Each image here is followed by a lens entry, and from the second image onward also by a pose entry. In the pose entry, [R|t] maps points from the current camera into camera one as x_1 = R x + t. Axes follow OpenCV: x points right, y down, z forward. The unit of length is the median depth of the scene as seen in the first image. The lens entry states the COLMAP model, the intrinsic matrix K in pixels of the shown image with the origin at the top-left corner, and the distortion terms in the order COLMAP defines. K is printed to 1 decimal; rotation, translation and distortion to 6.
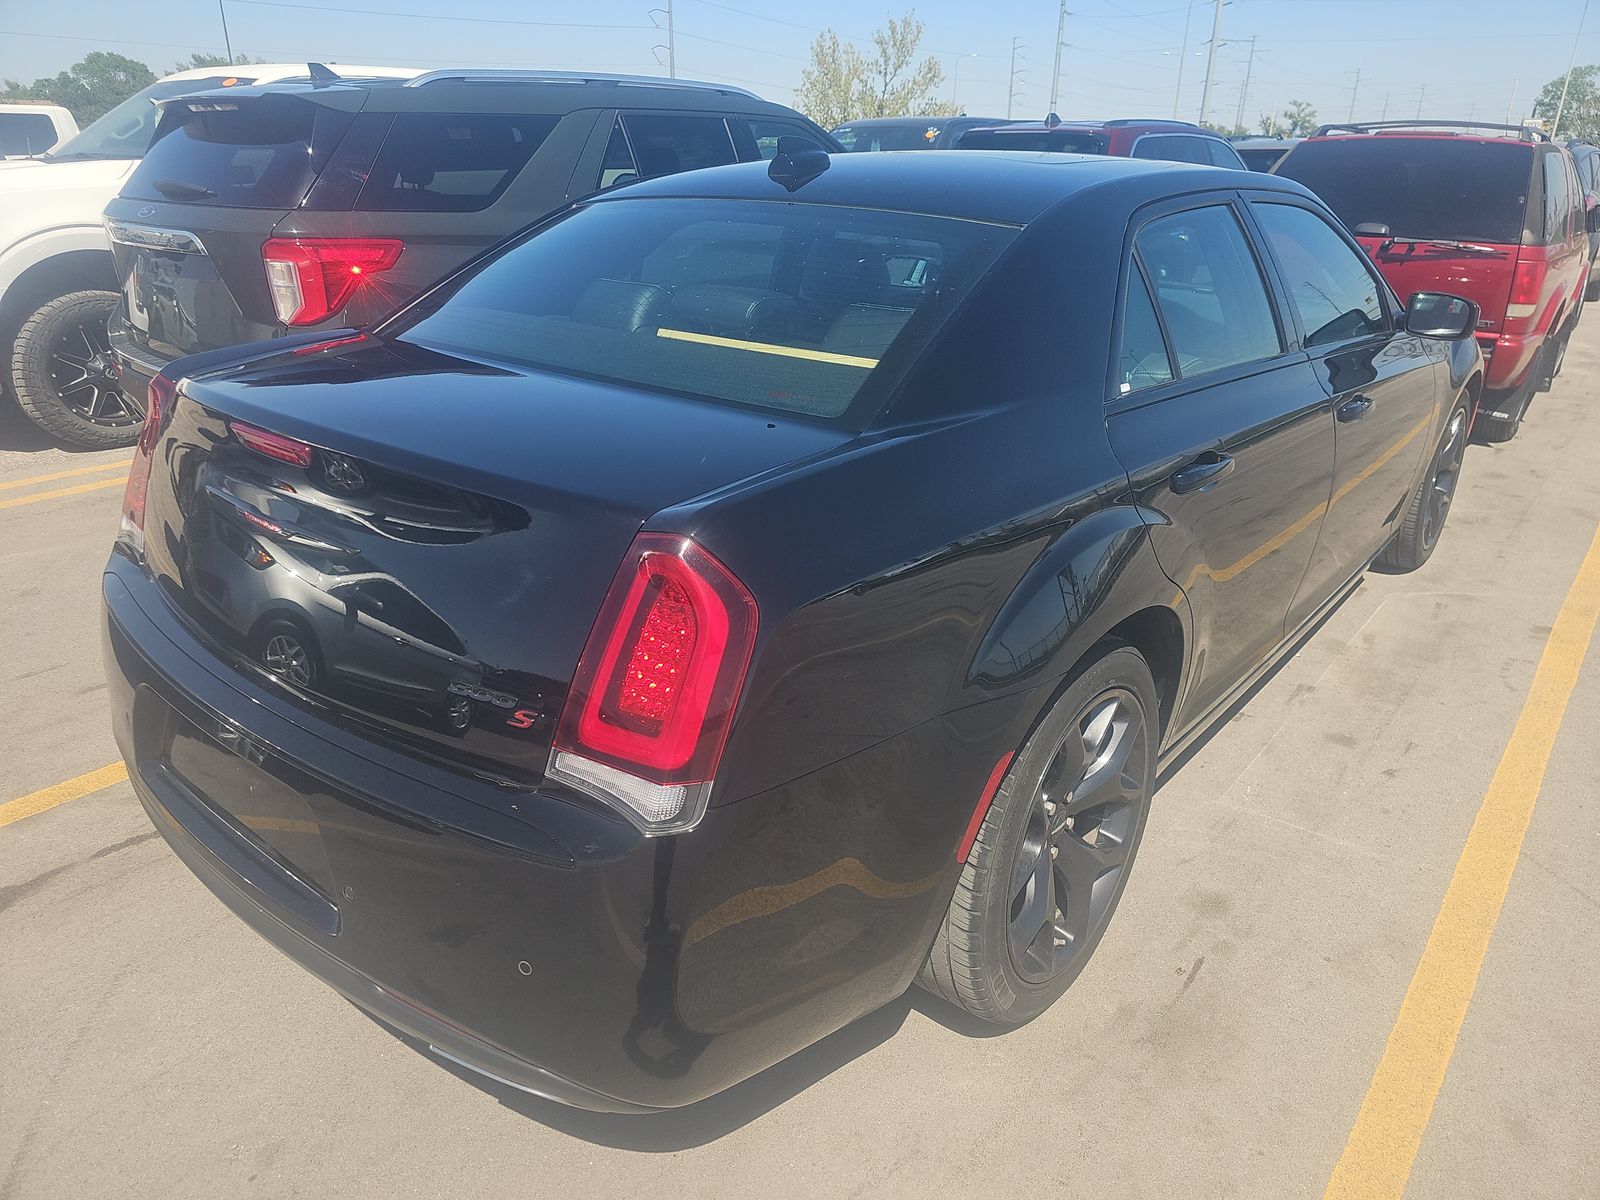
lens RADIAL K [[1062.6, 0, 800.0], [0, 1062.6, 600.0], [0, 0, 1]] dist [0.033223, -0.034317]
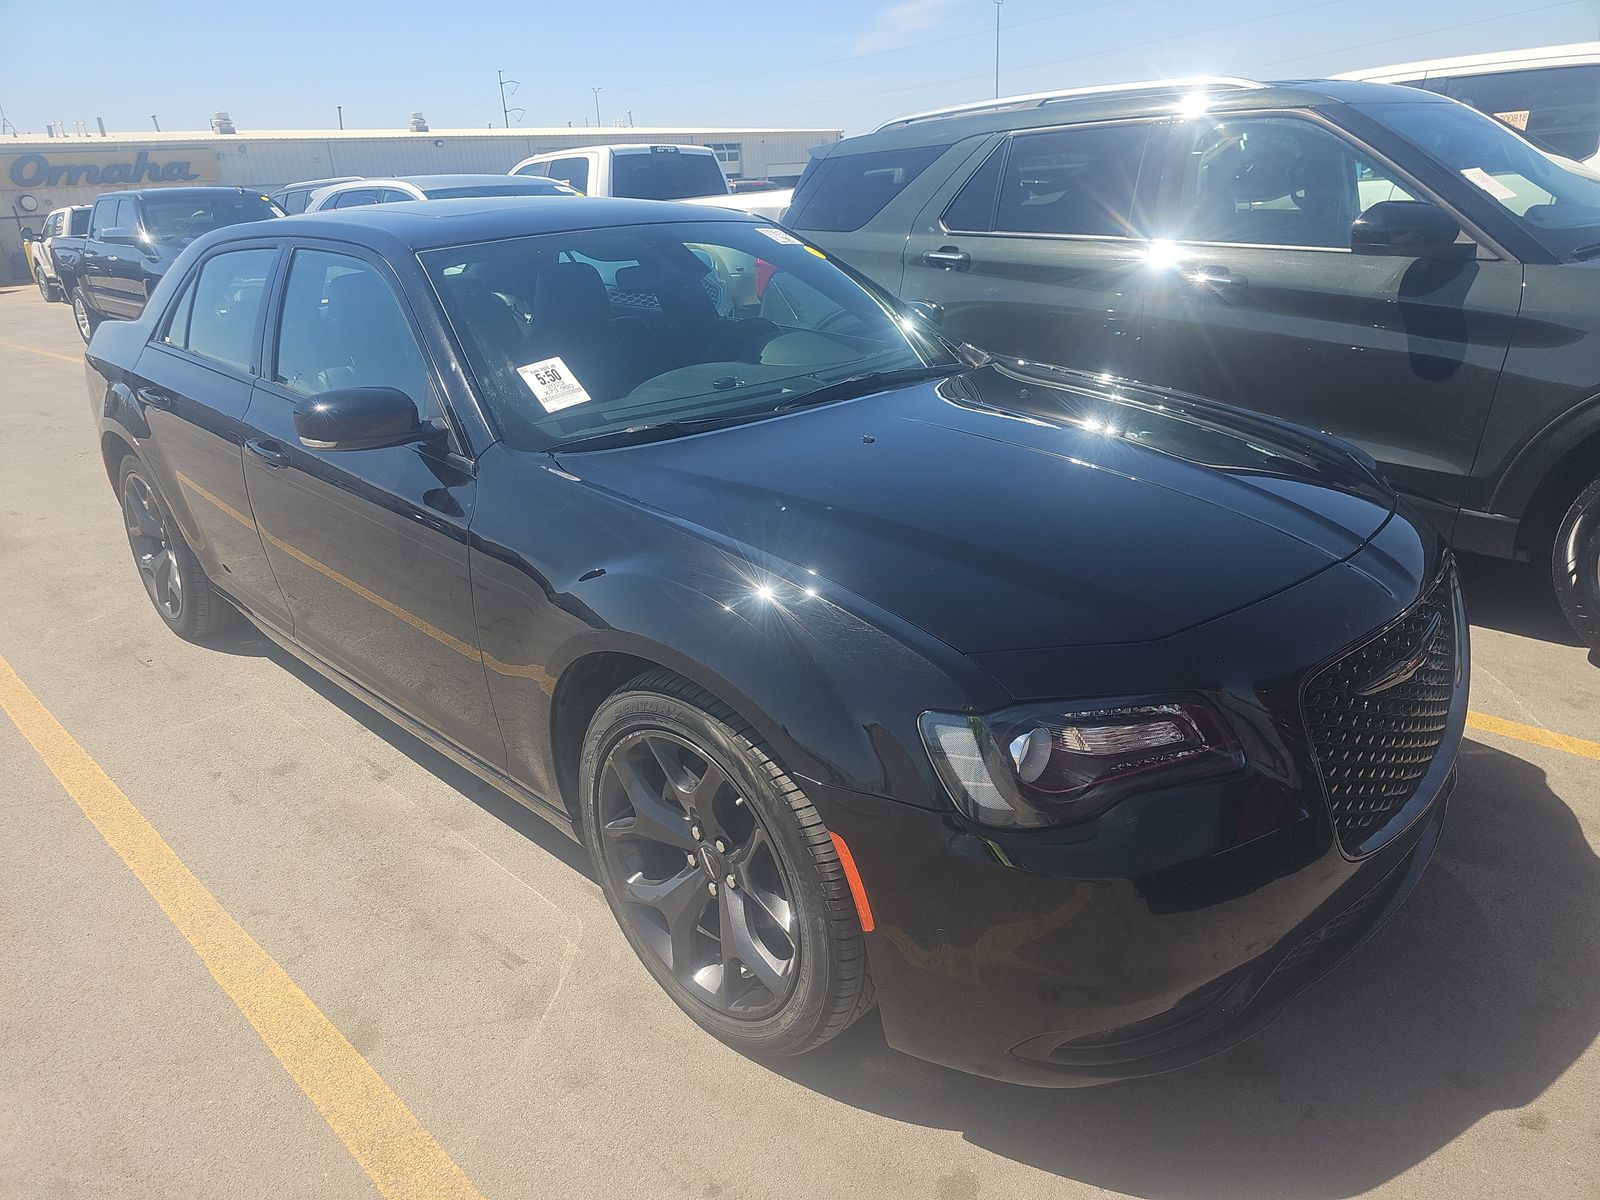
lens RADIAL K [[1063.1, 0, 793.4], [0, 1063.1, 616.0], [0, 0, 1]] dist [0.042094, -0.041227]
pose [[-0.090173, 0.365462, -0.926448, 1.192146], [-0.342199, 0.862232, 0.373437, -0.481336], [0.935291, 0.350703, 0.047311, 1.184830]]
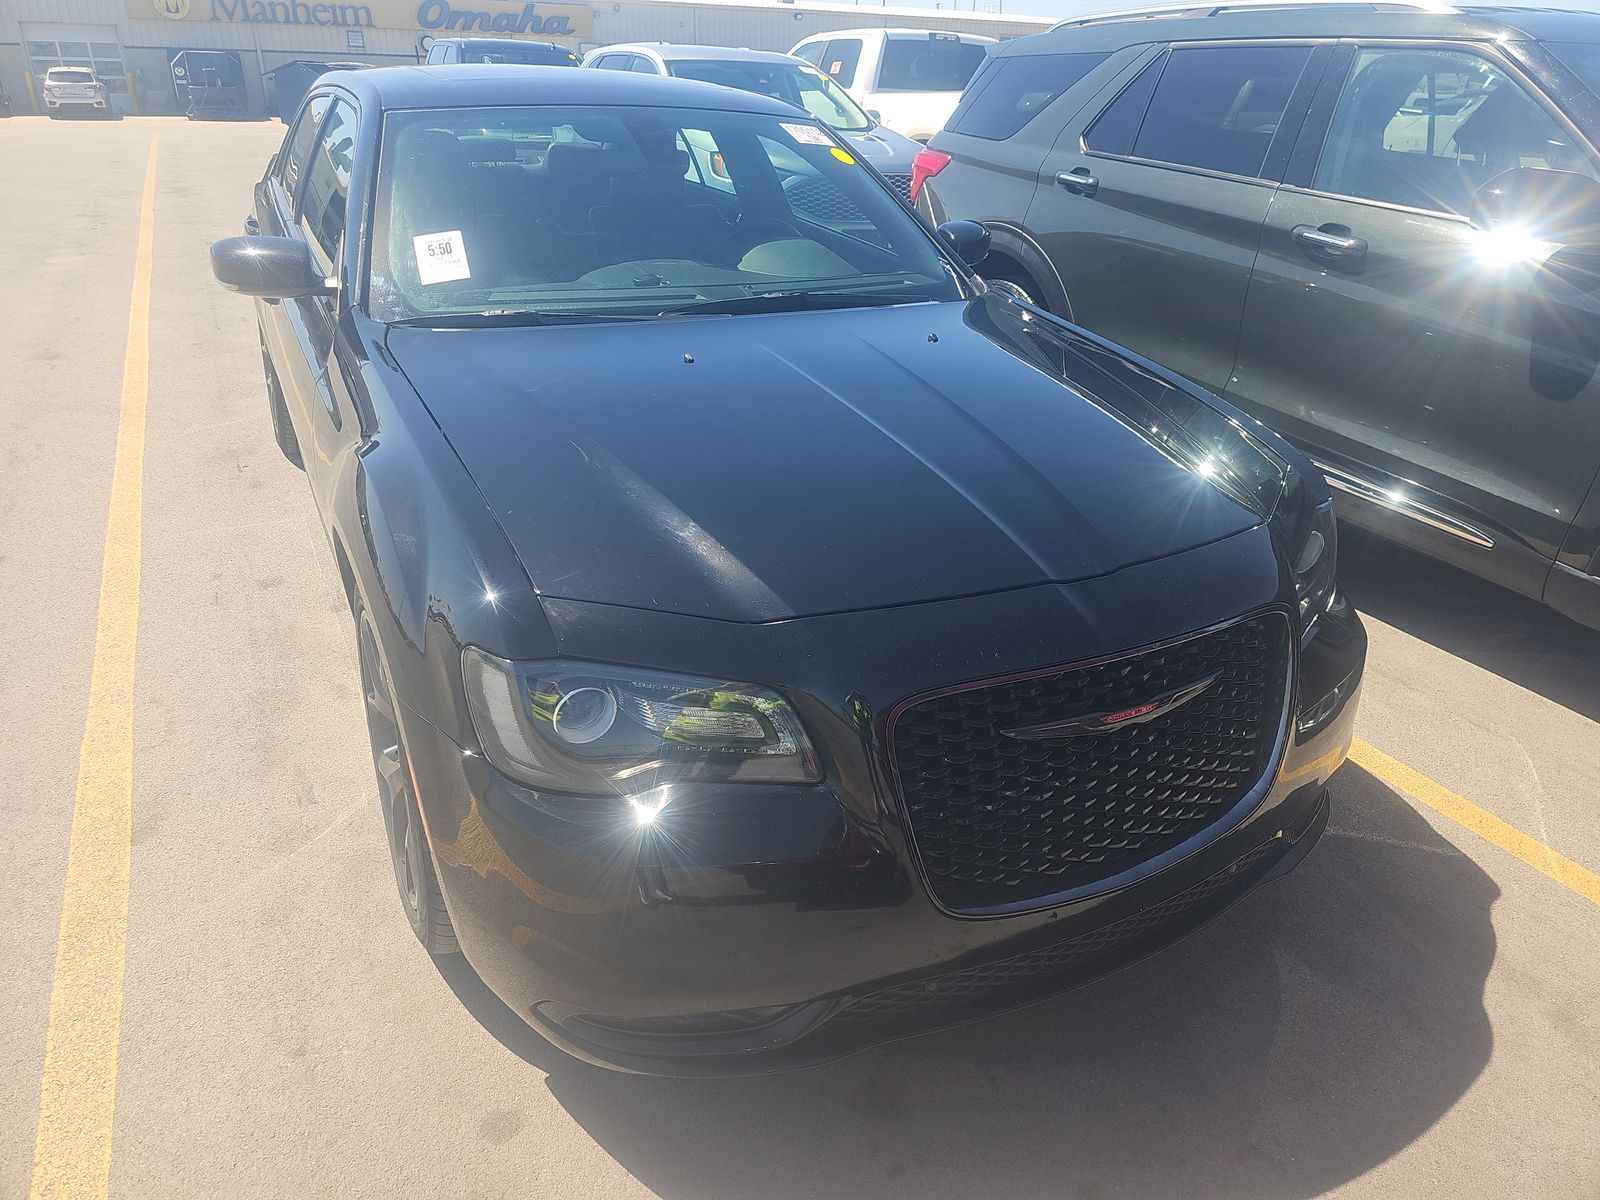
lens RADIAL K [[1062.6, 0, 800.0], [0, 1062.6, 600.0], [0, 0, 1]] dist [0.033223, -0.034317]
pose [[-0.385130, 0.383263, -0.839514, 1.088978], [-0.392517, 0.755274, 0.524873, -0.585941], [0.835228, 0.531668, -0.140442, 1.427635]]
